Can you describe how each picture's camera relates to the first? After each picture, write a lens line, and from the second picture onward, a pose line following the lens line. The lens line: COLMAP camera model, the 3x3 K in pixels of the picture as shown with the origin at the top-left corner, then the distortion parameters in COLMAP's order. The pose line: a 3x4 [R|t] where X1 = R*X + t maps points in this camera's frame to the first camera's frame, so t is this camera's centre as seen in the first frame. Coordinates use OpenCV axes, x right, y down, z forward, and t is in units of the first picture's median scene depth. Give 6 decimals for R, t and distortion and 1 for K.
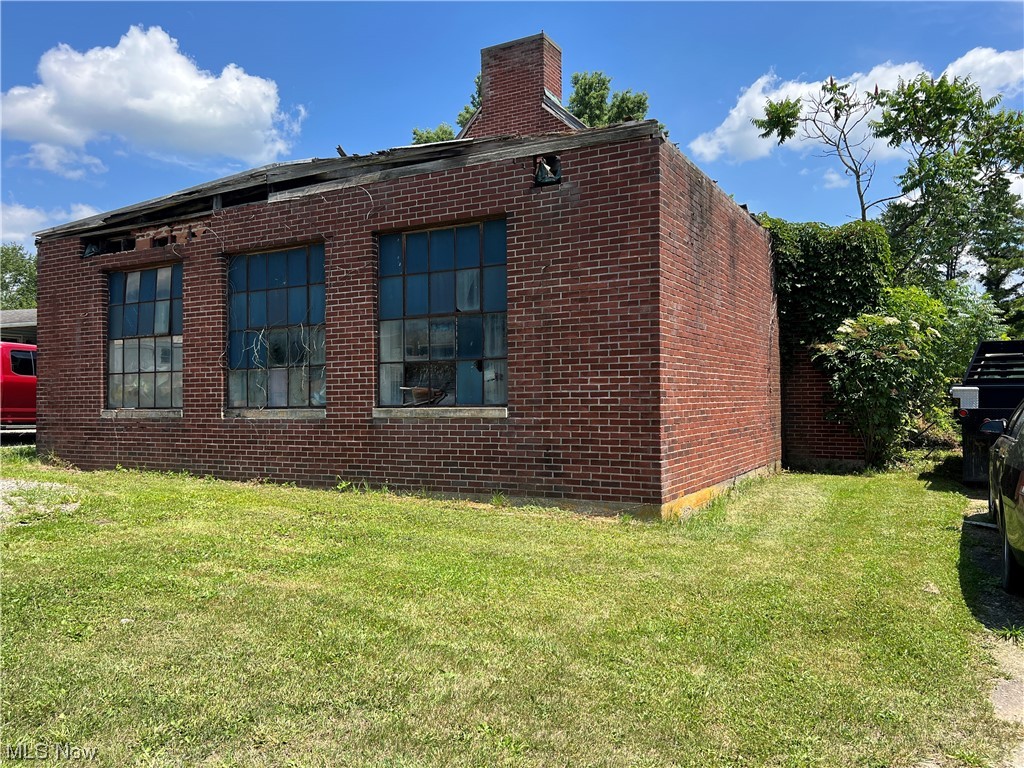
lens RADIAL K [[767.4, 0, 513.2], [0, 767.4, 384.4], [0, 0, 1]] dist [0.080478, -0.016698]
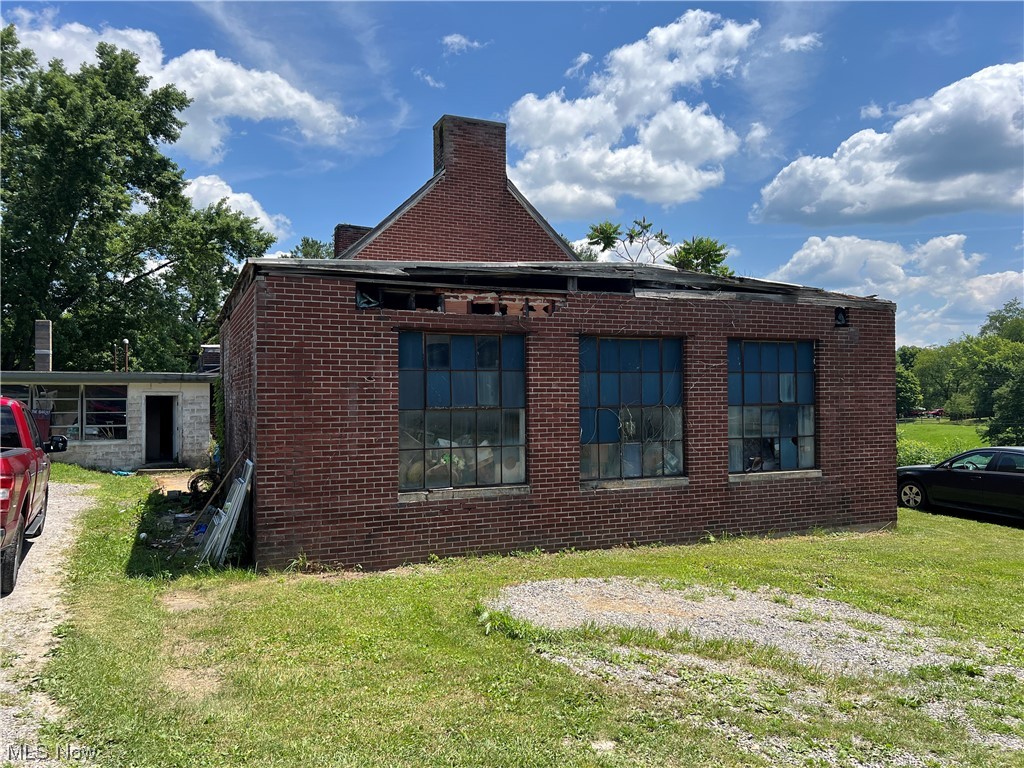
lens RADIAL K [[767.4, 0, 512.1], [0, 767.4, 385.6], [0, 0, 1]] dist [0.080478, -0.016698]
pose [[0.602094, 0.014035, 0.798302, -1.406191], [-0.016902, 0.999845, -0.004830, -0.103485], [-0.798246, -0.010585, 0.602238, 0.503270]]
